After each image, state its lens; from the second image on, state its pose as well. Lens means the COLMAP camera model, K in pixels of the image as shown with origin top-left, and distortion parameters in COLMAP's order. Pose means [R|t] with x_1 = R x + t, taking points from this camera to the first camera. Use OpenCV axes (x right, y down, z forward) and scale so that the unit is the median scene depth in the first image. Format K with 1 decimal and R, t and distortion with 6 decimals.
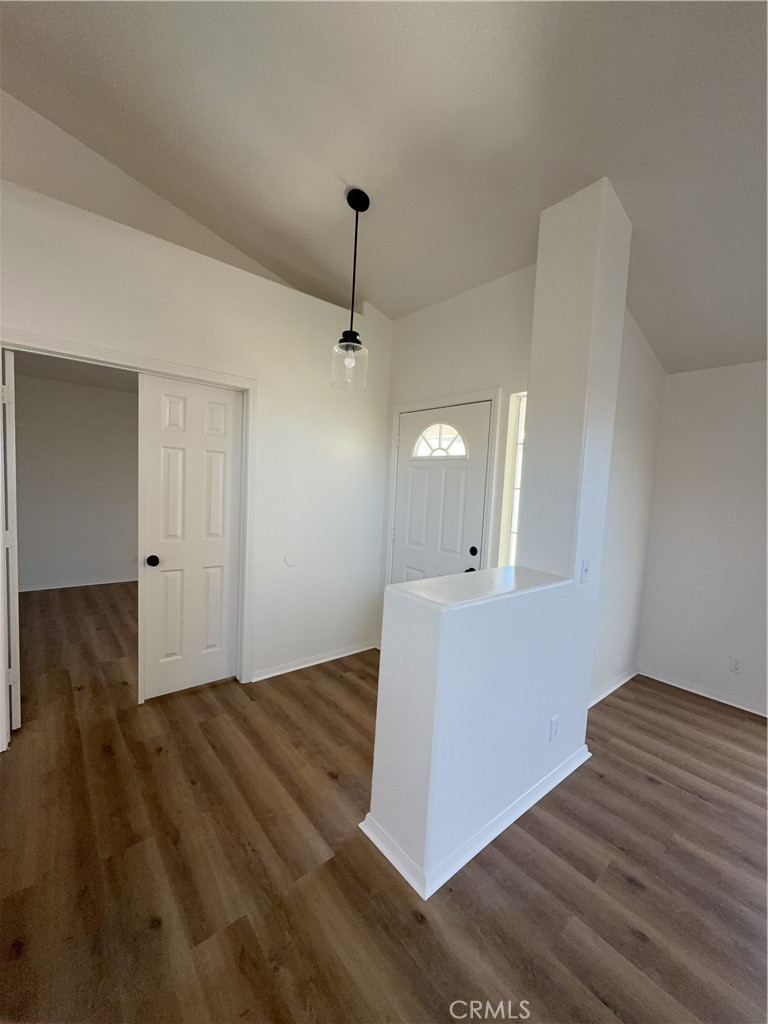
lens RADIAL K [[408.6, 0, 388.5], [0, 408.6, 516.2], [0, 0, 1]] dist [-0.000524, 0.000348]
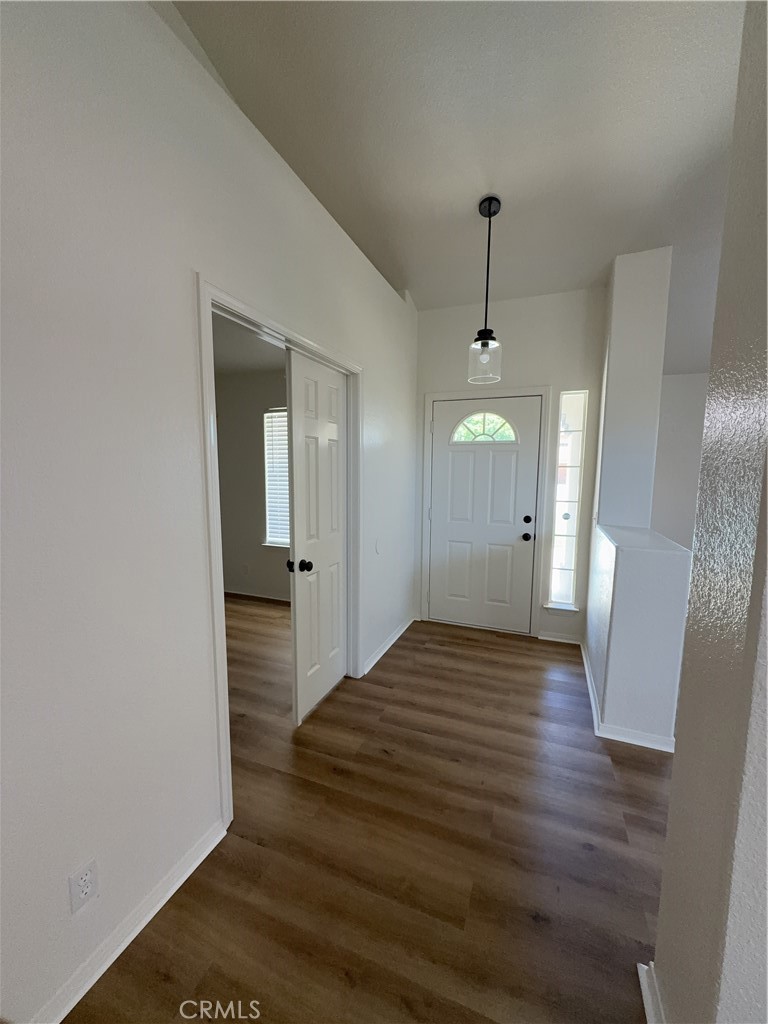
lens RADIAL K [[408.6, 0, 379.4], [0, 408.6, 515.3], [0, 0, 1]] dist [-0.000524, 0.000348]
pose [[0.882928, -0.096592, 0.459464, -0.794899], [0.071691, 0.994869, 0.071383, -0.049266], [-0.464002, -0.030087, 0.885323, 0.131077]]
